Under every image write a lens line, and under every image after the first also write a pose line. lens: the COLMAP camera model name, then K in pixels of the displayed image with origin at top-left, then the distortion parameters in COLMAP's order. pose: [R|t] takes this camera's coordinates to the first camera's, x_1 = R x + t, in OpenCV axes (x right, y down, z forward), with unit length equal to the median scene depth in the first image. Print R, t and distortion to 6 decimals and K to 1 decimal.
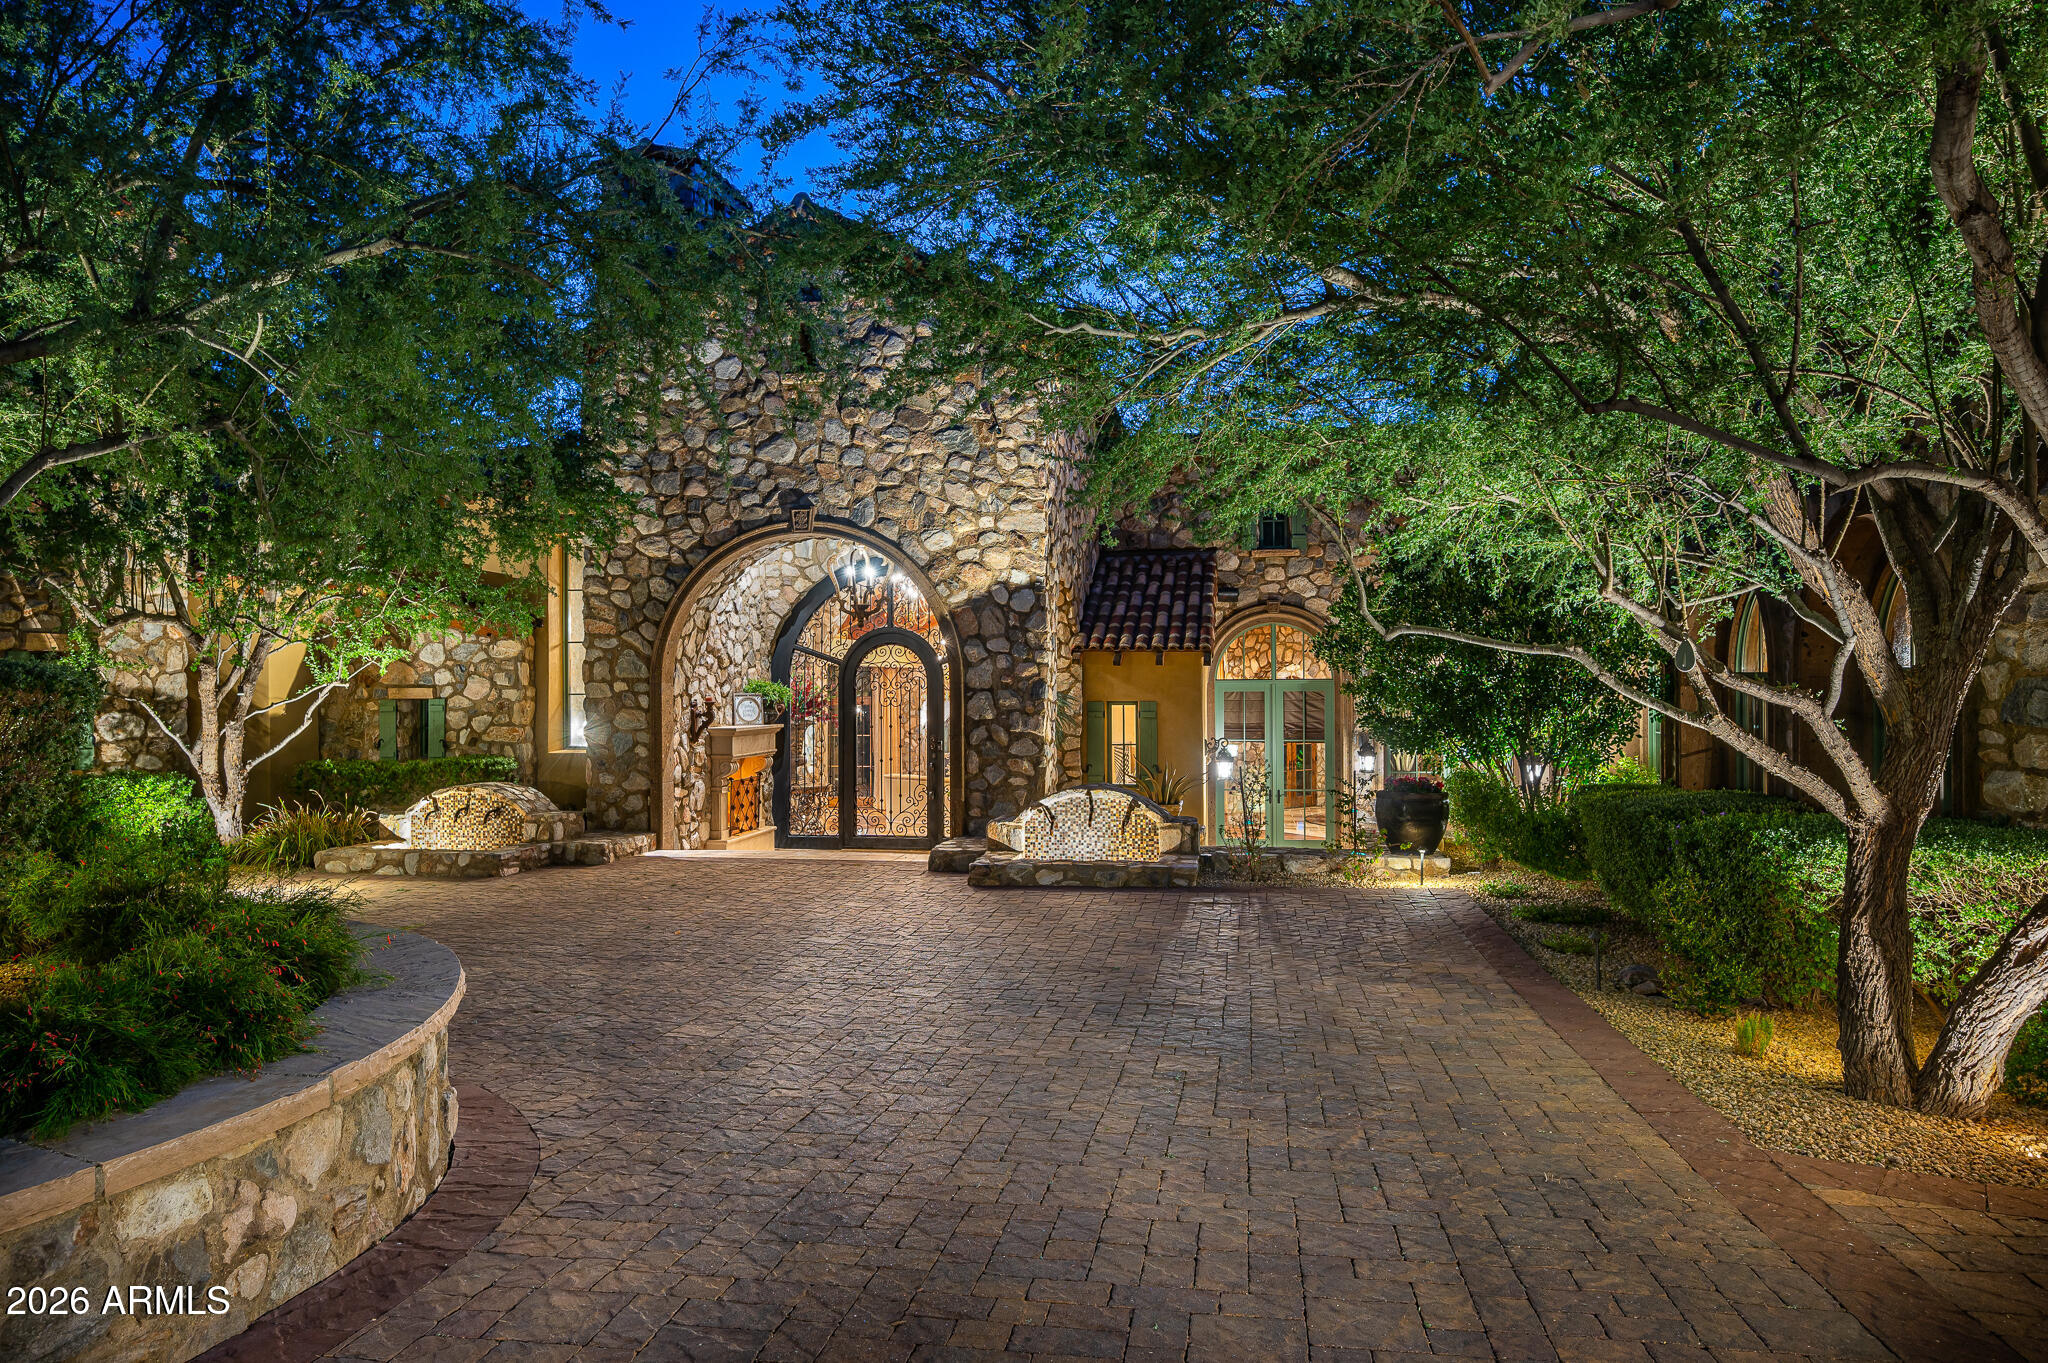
lens RADIAL K [[1300.6, 0, 1023.8], [0, 1300.6, 685.6], [0, 0, 1]] dist [0.001685, 0.000046]
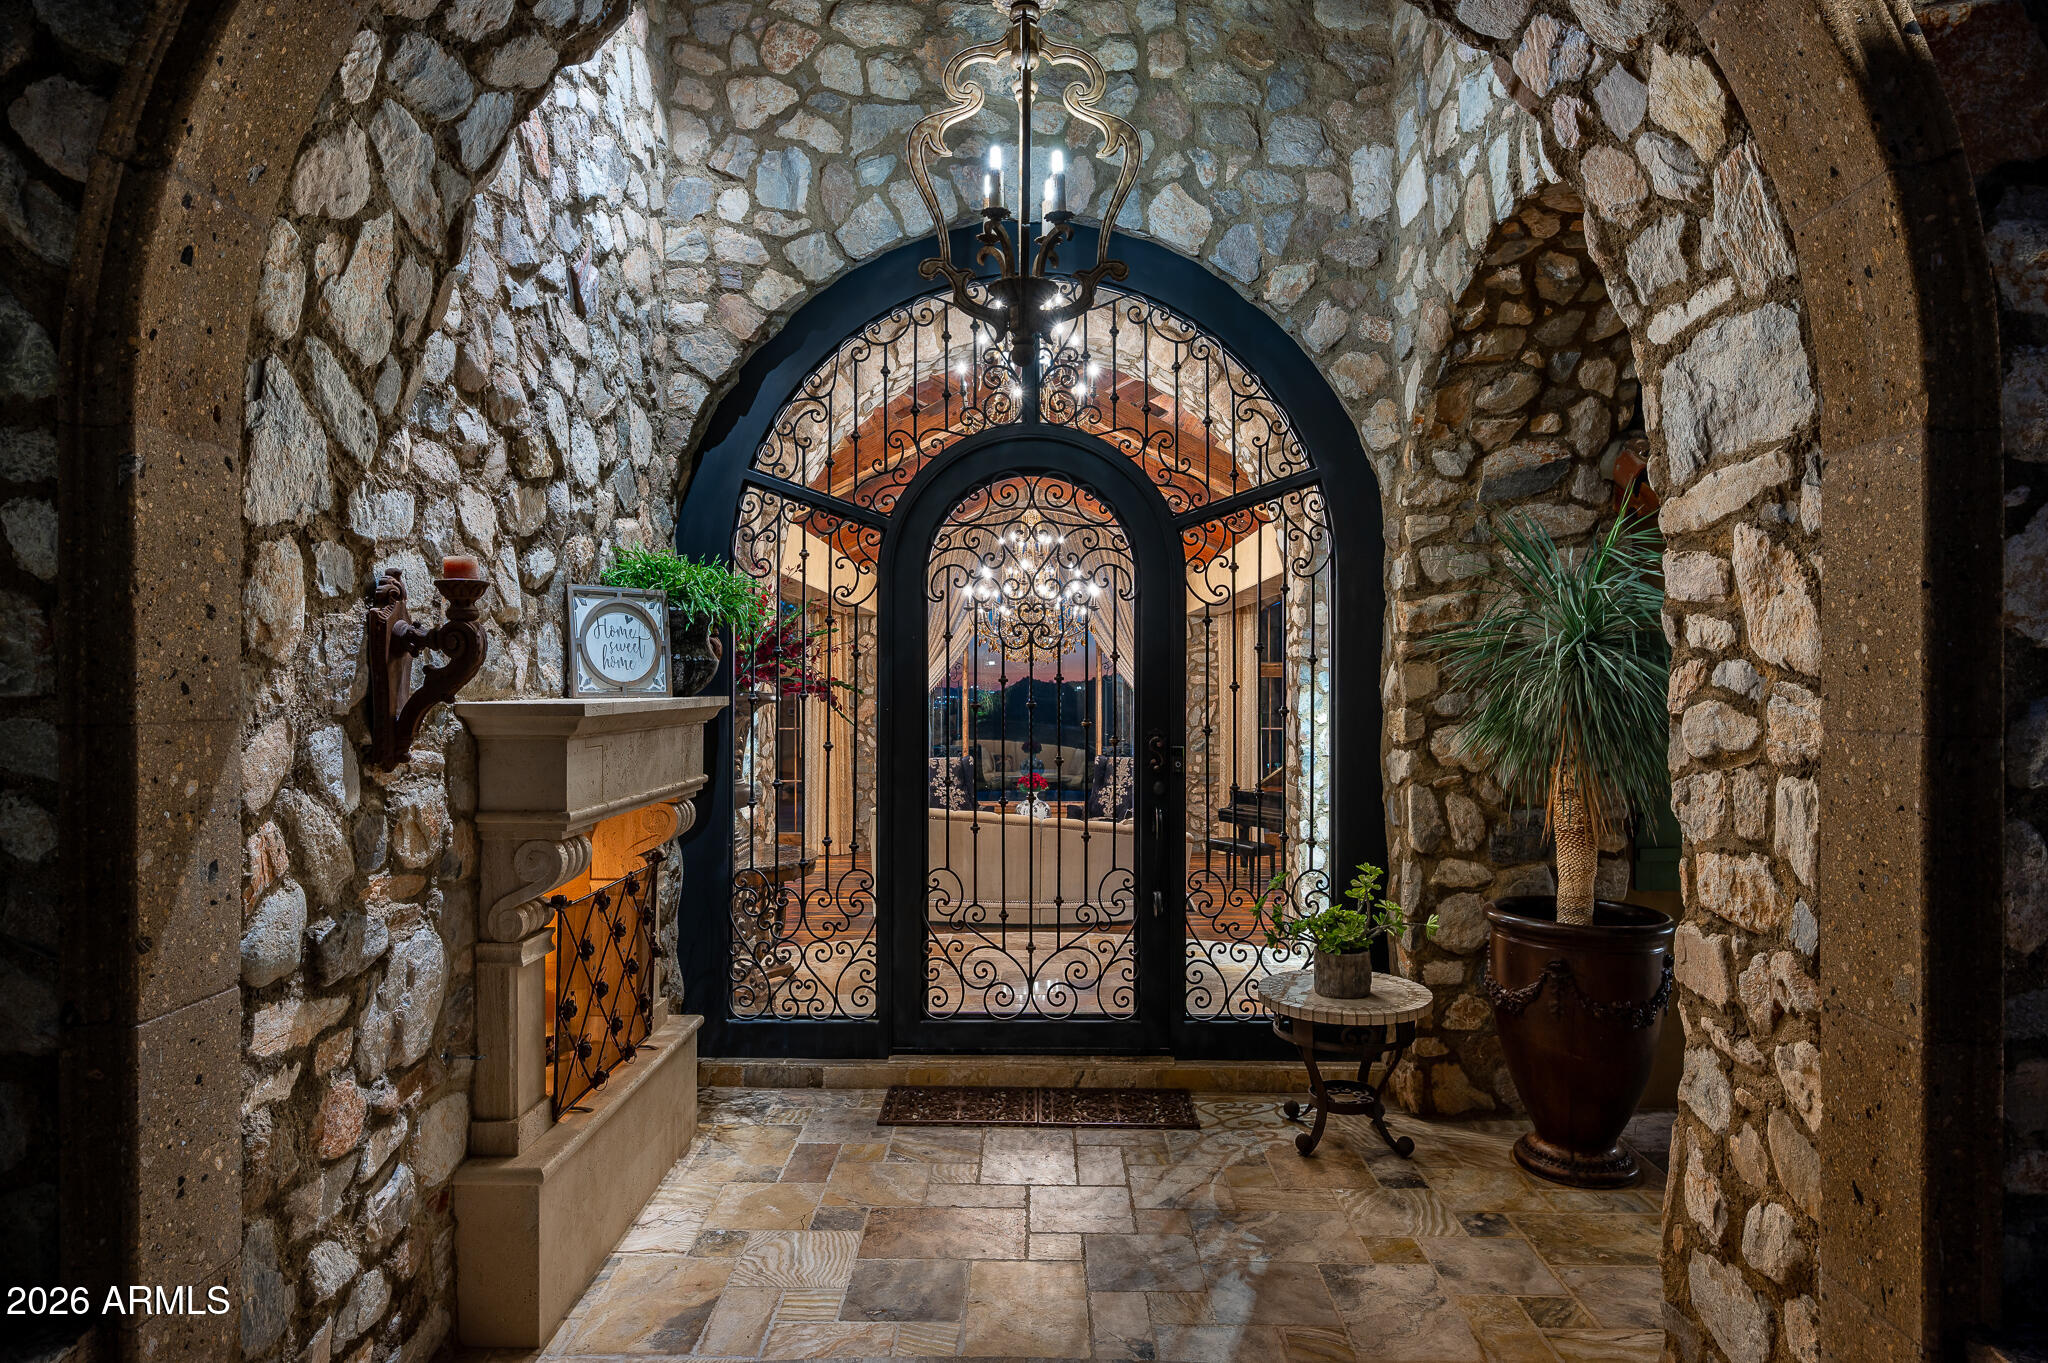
lens RADIAL K [[1177.1, 0, 1024.7], [0, 1177.1, 681.9], [0, 0, 1]] dist [-0.006014, 0.000467]
pose [[0.986027, 0.004522, 0.166524, -0.175140], [-0.004470, 0.999990, -0.000689, 0.028316], [-0.166525, -0.000065, 0.986037, 0.764500]]
